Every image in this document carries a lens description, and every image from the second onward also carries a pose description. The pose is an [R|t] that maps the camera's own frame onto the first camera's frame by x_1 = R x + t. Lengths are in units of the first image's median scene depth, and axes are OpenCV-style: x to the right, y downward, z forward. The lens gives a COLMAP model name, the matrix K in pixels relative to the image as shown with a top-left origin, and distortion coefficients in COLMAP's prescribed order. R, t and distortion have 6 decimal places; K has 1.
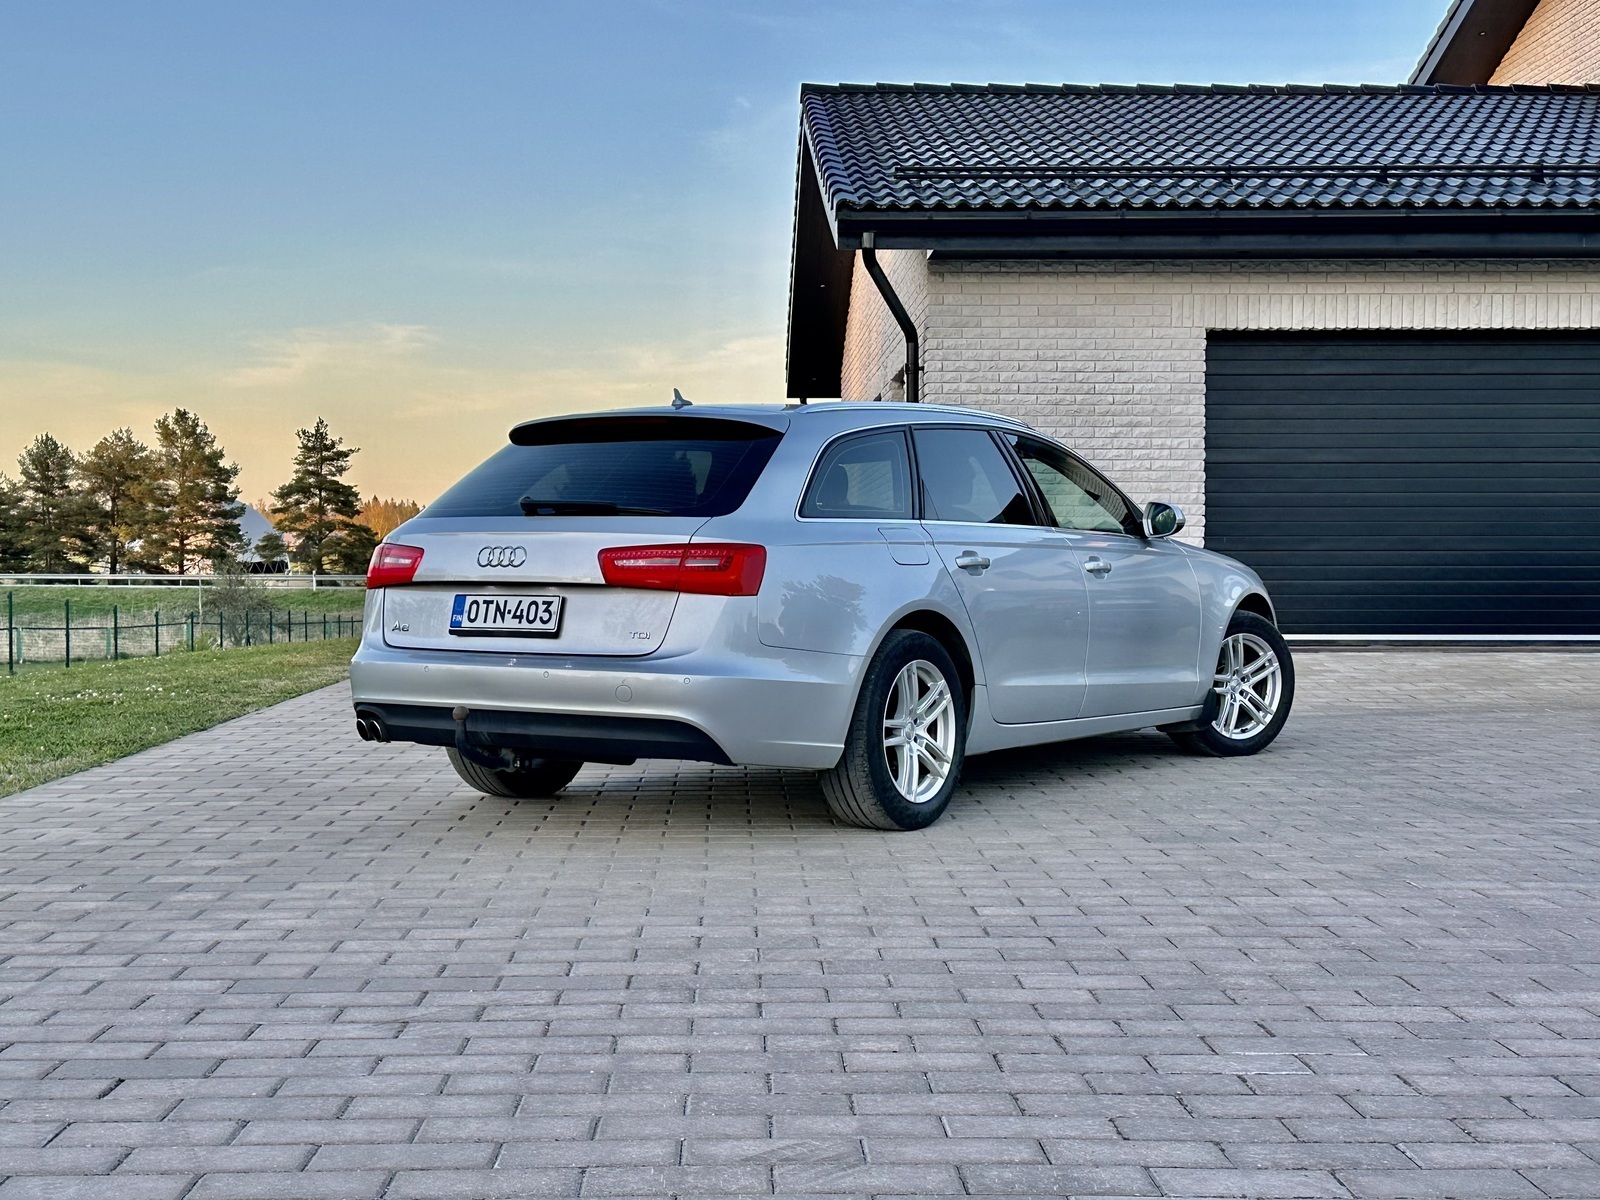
lens RADIAL K [[2103.7, 0, 800.0], [0, 2103.7, 600.0], [0, 0, 1]] dist [0.234323, -0.500386]
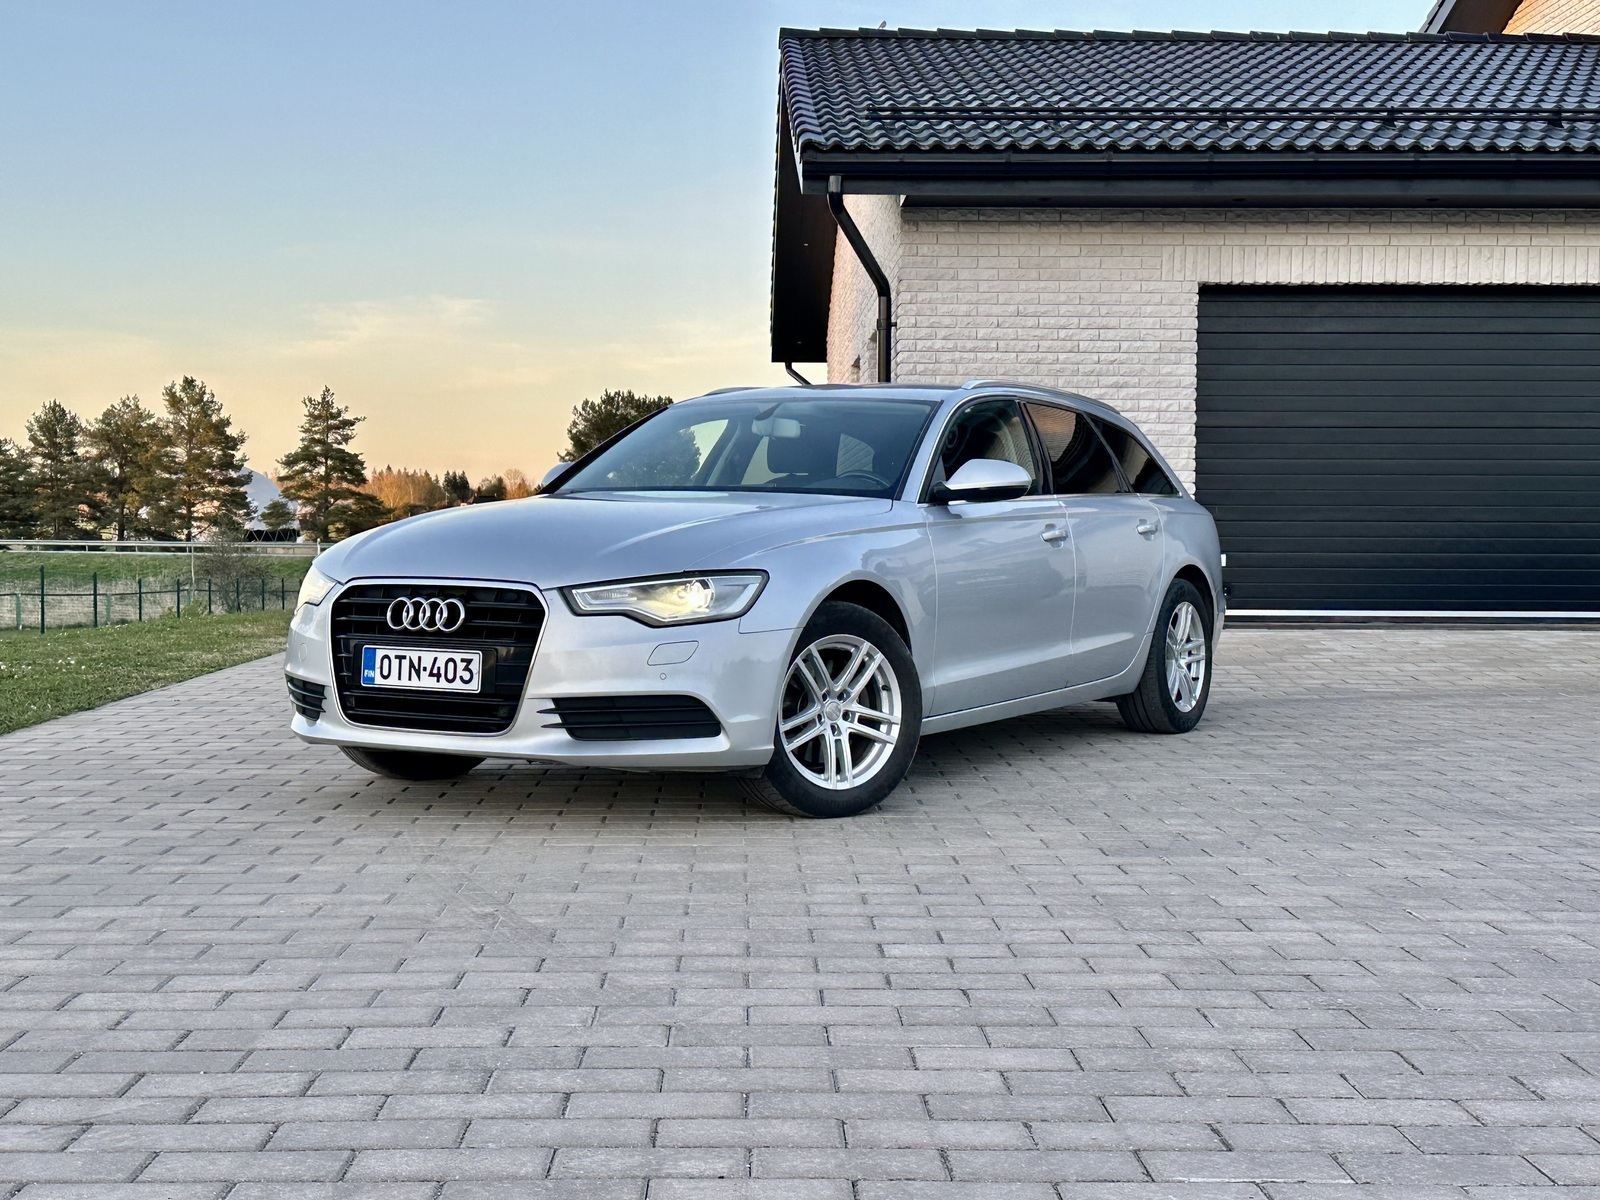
lens RADIAL K [[2045.4, 0, 802.7], [0, 2045.4, 607.6], [0, 0, 1]] dist [0.234161, -0.499808]
pose [[0.999960, 0.005689, -0.006942, 0.024350], [-0.005563, 0.999824, 0.017925, -0.000123], [0.007043, -0.017885, 0.999815, 0.086948]]
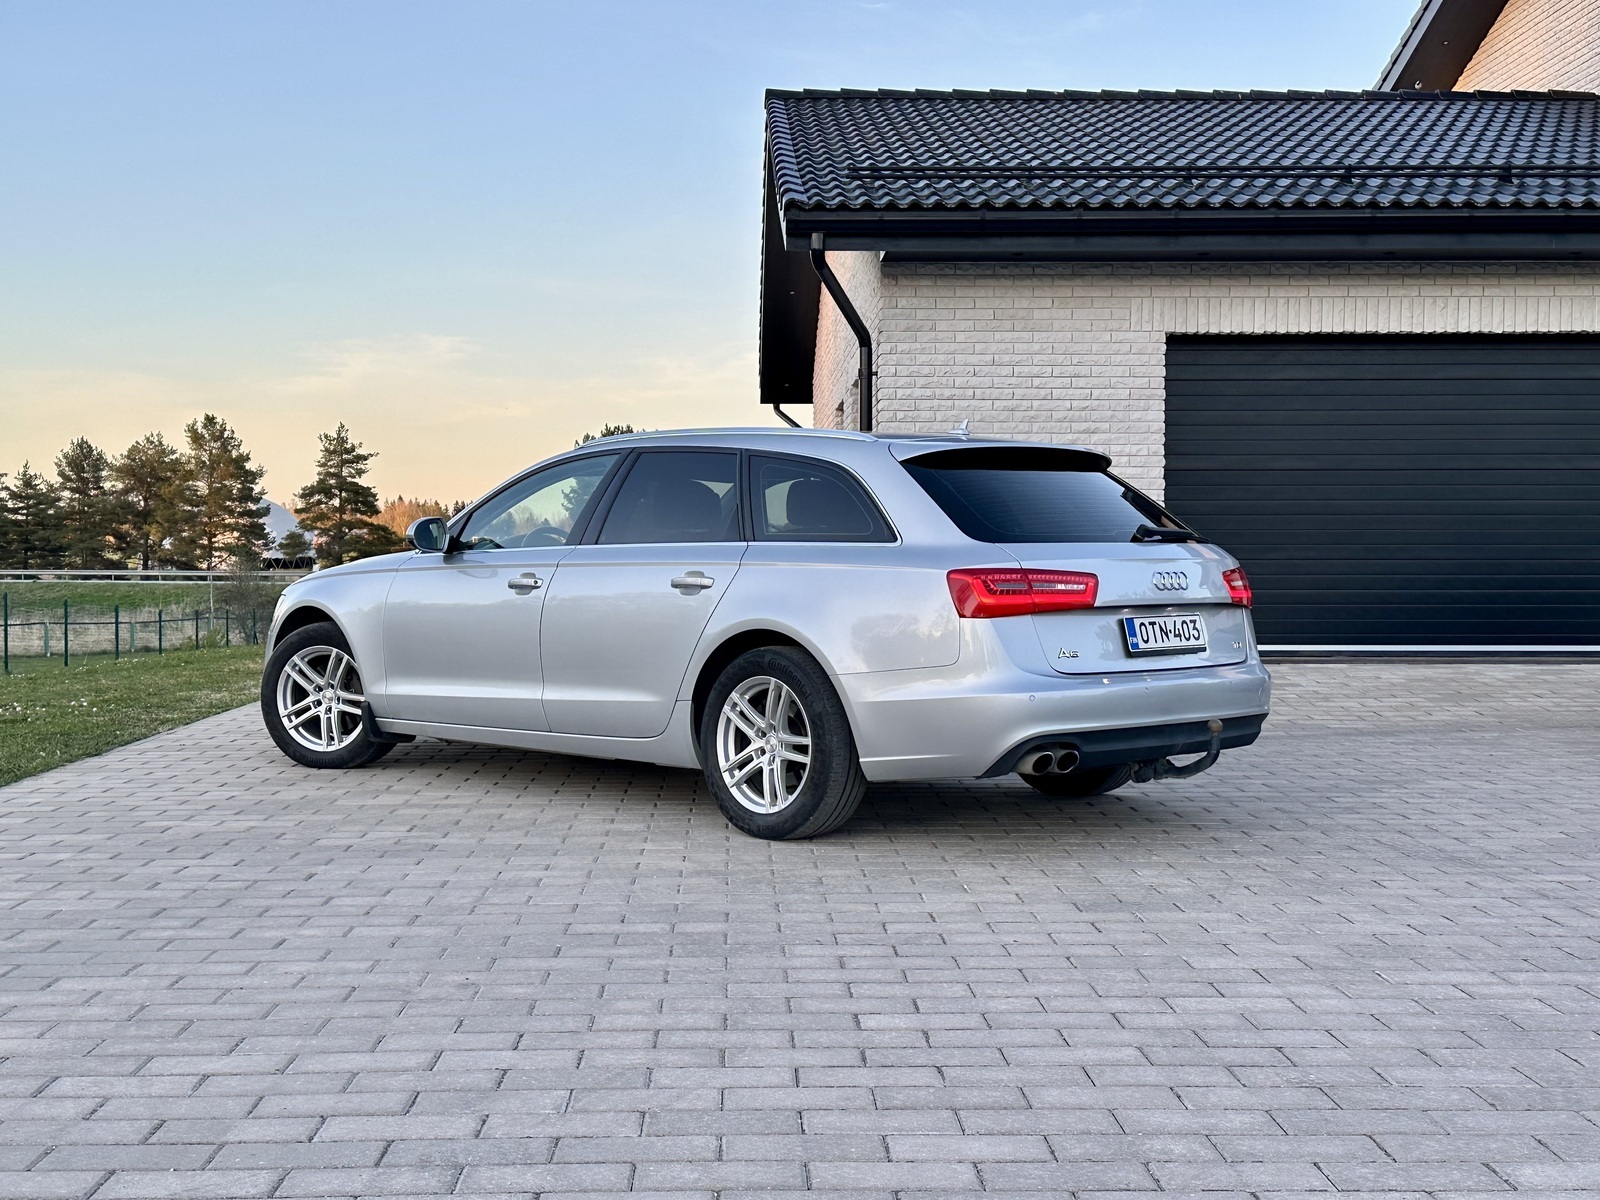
lens RADIAL K [[1934.5, 0, 800.0], [0, 1934.5, 600.0], [0, 0, 1]] dist [0.236467, -0.518502]
pose [[0.999990, 0.000326, -0.004390, 0.027145], [-0.000304, 0.999986, 0.005223, -0.009513], [0.004391, -0.005222, 0.999977, 0.100910]]
